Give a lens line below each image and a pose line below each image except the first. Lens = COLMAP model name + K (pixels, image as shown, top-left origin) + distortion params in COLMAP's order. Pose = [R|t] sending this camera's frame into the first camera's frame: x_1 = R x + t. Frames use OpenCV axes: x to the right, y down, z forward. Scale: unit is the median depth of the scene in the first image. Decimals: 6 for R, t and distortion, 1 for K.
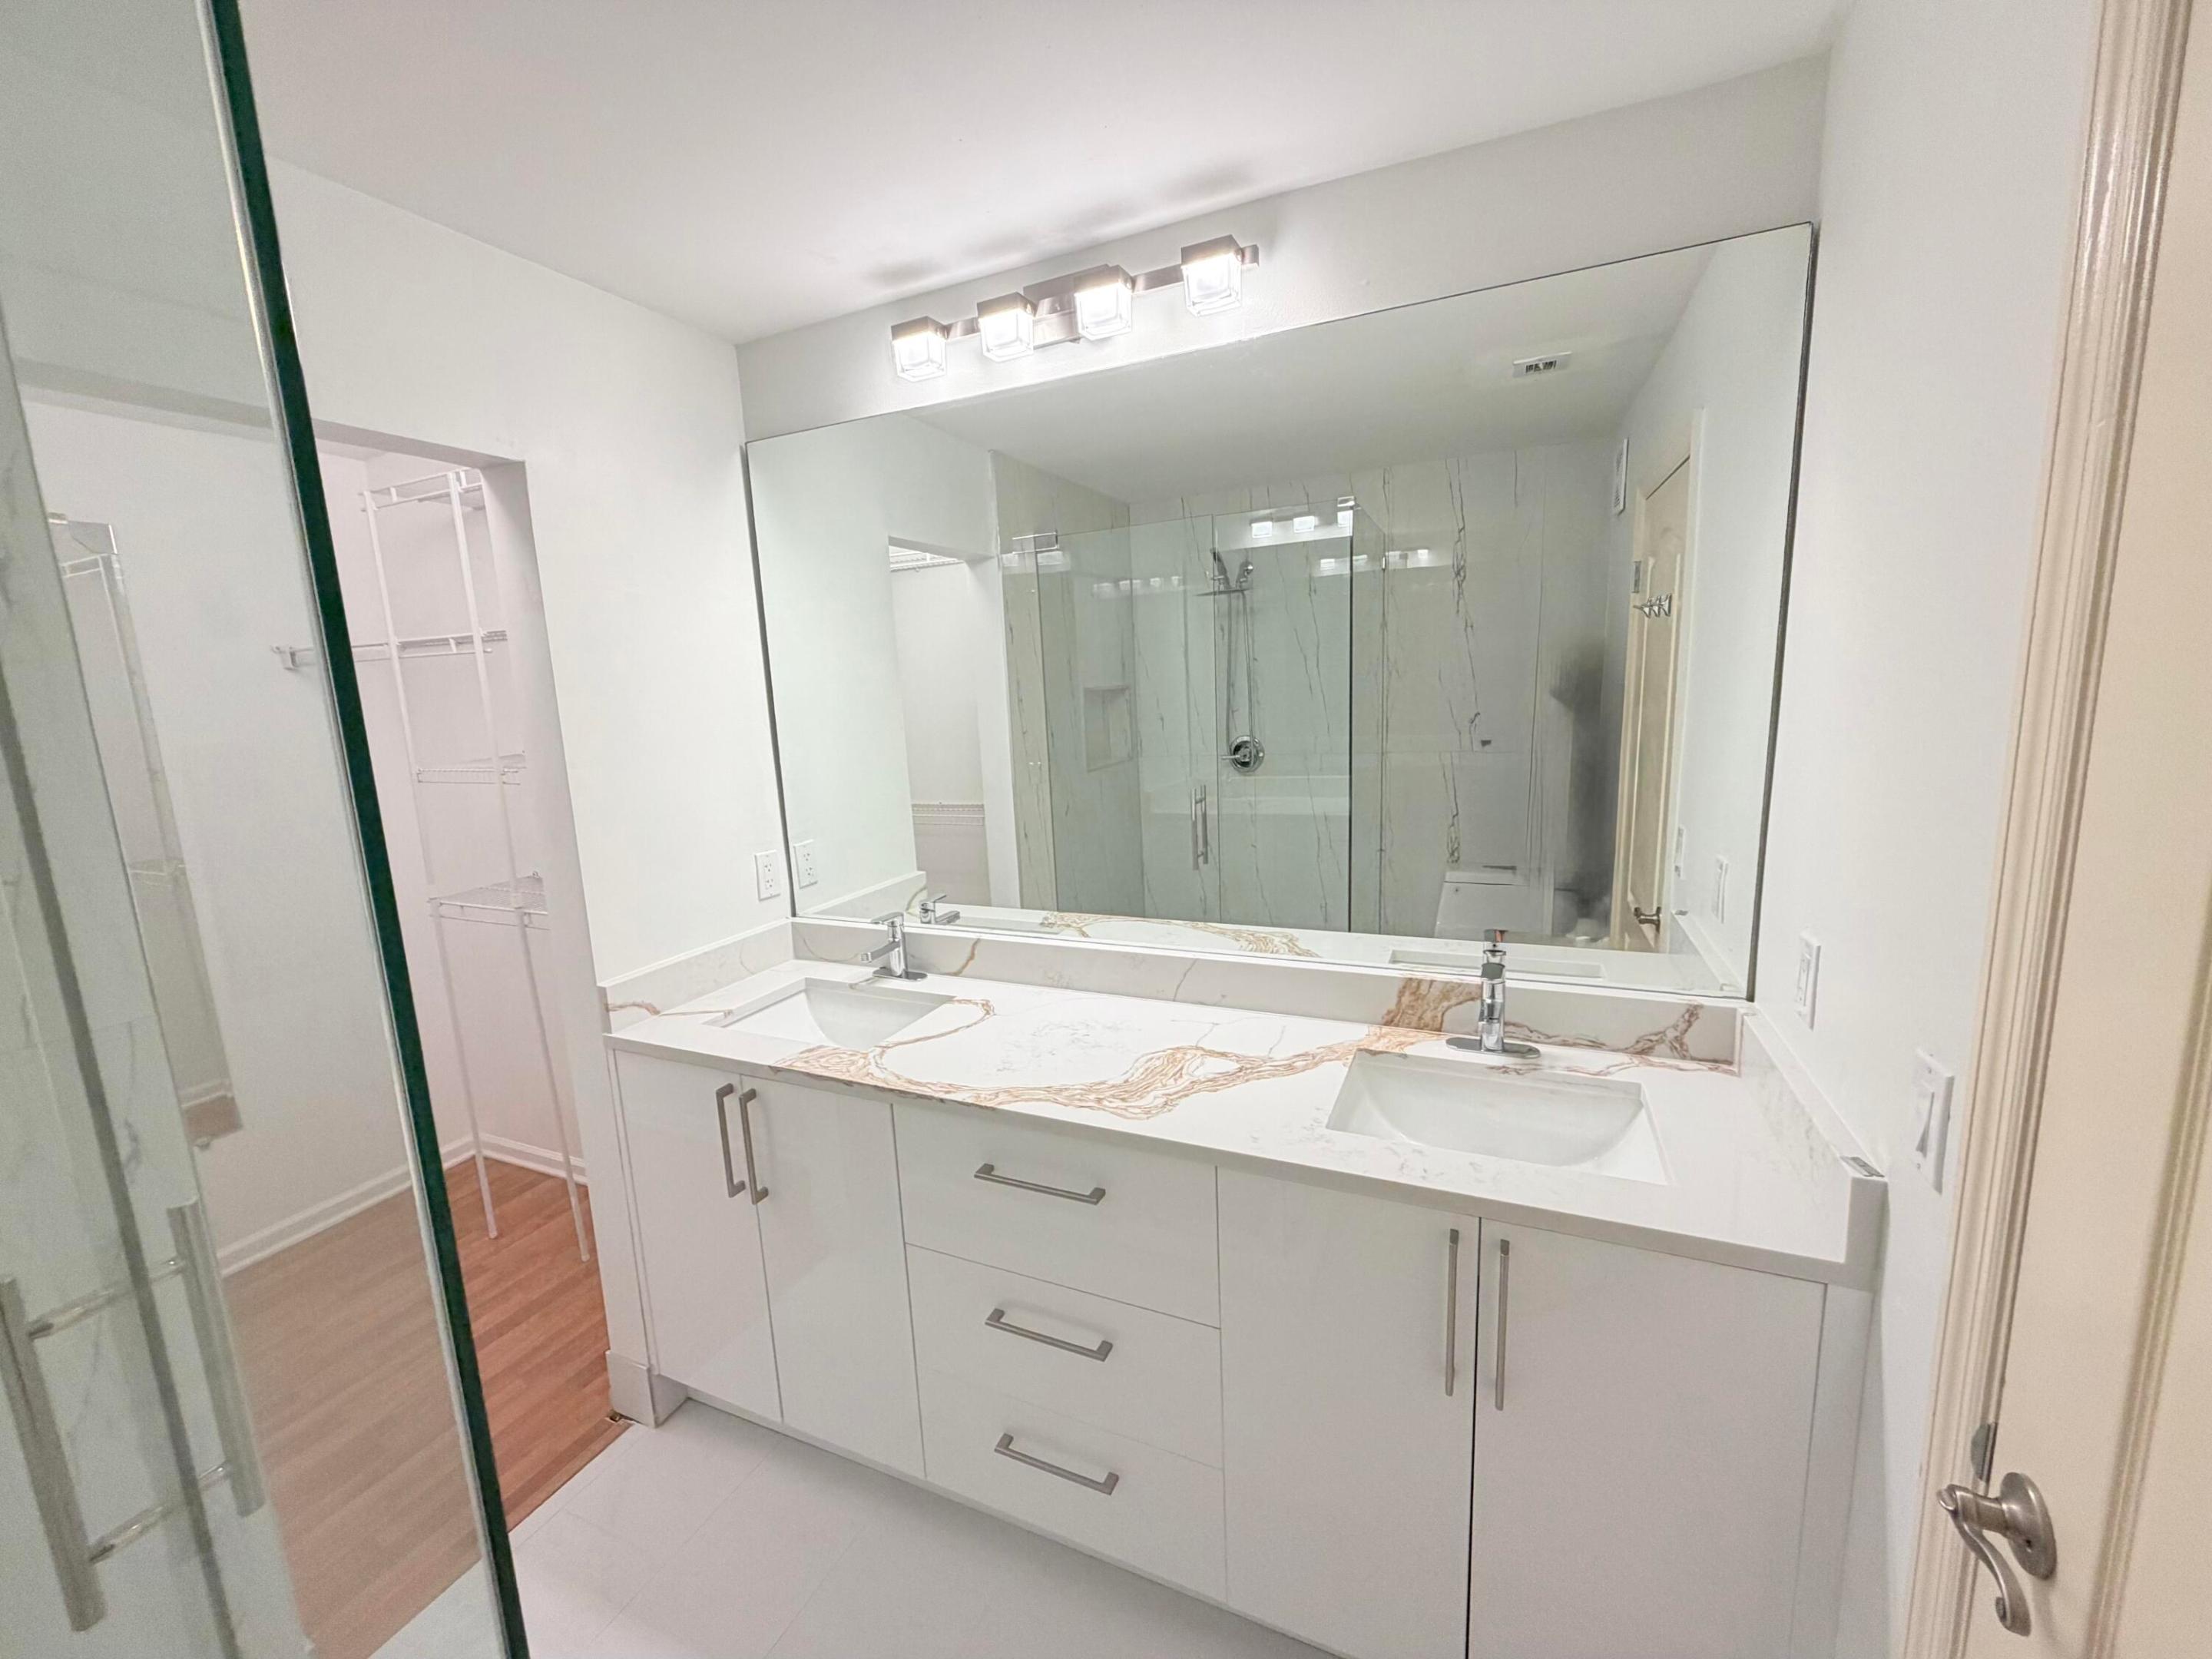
lens RADIAL K [[886.5, 0, 1100.1], [0, 886.5, 829.8], [0, 0, 1]] dist [0.000632, 0.000320]
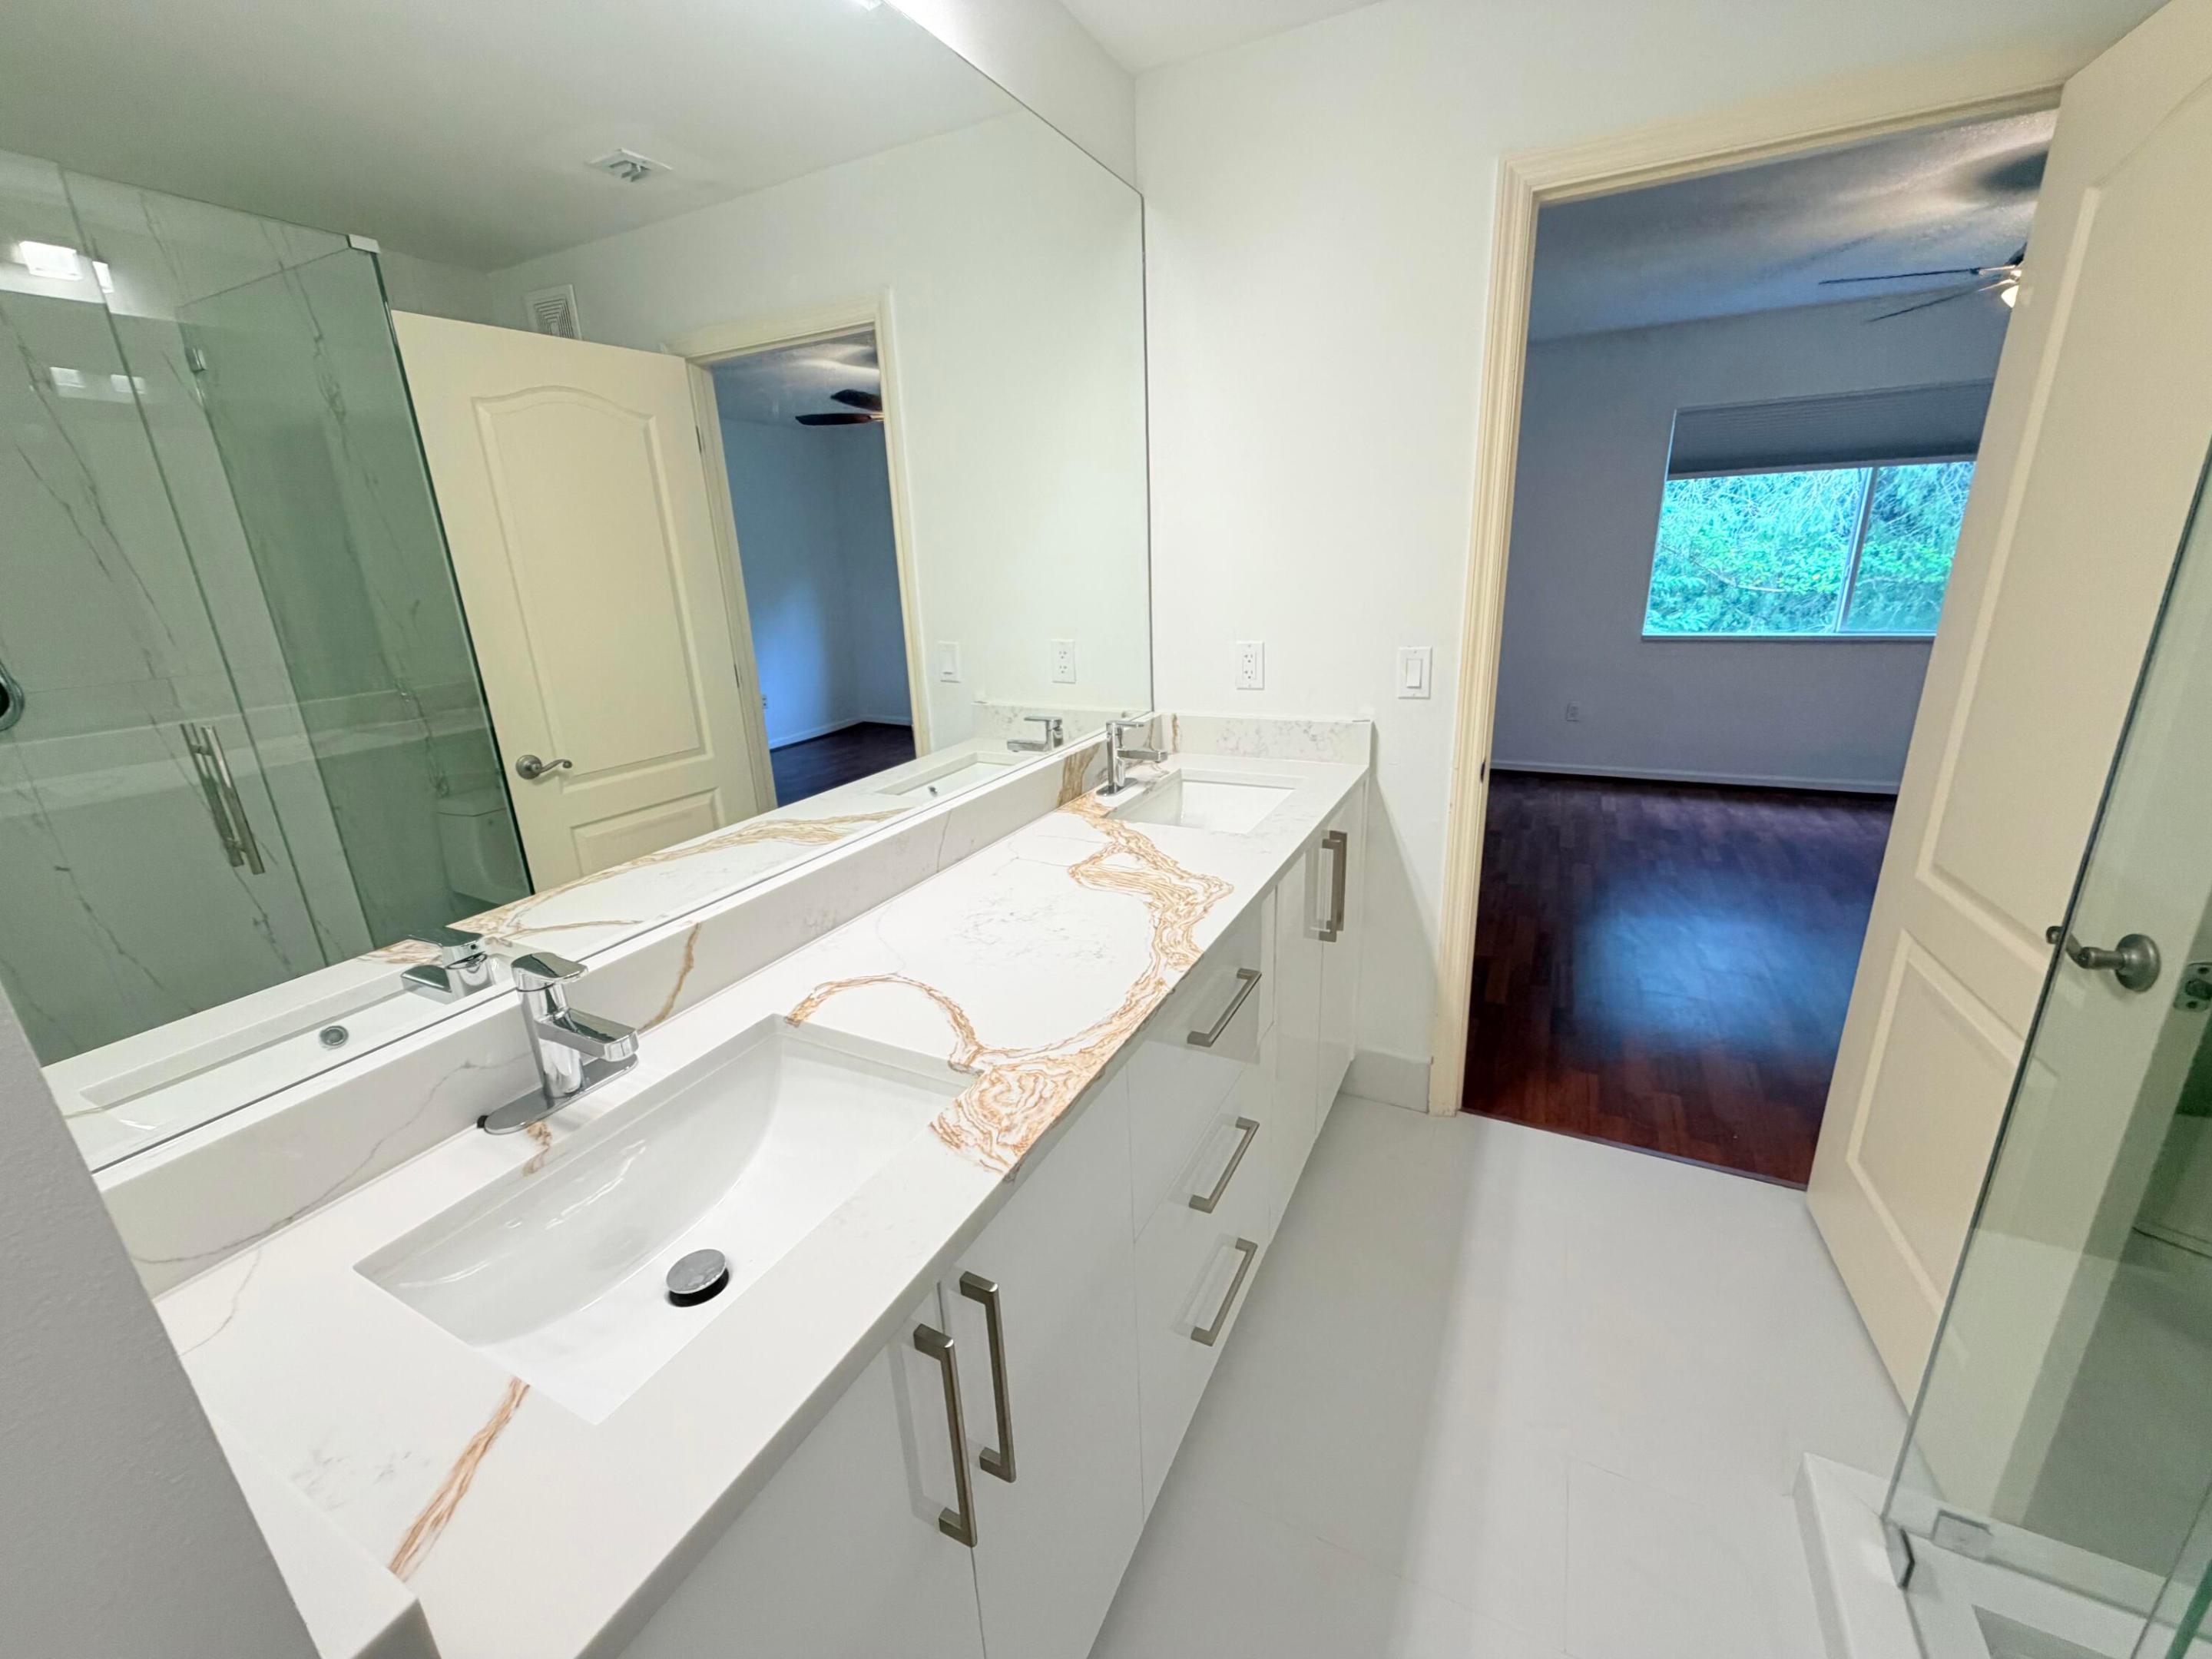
lens RADIAL K [[886.5, 0, 1110.7], [0, 886.5, 822.4], [0, 0, 1]] dist [0.000632, 0.000320]
pose [[0.046283, -0.254370, 0.965999, -0.775272], [0.209032, 0.948092, 0.239640, -0.012792], [-0.976813, 0.190833, 0.097052, 0.863696]]
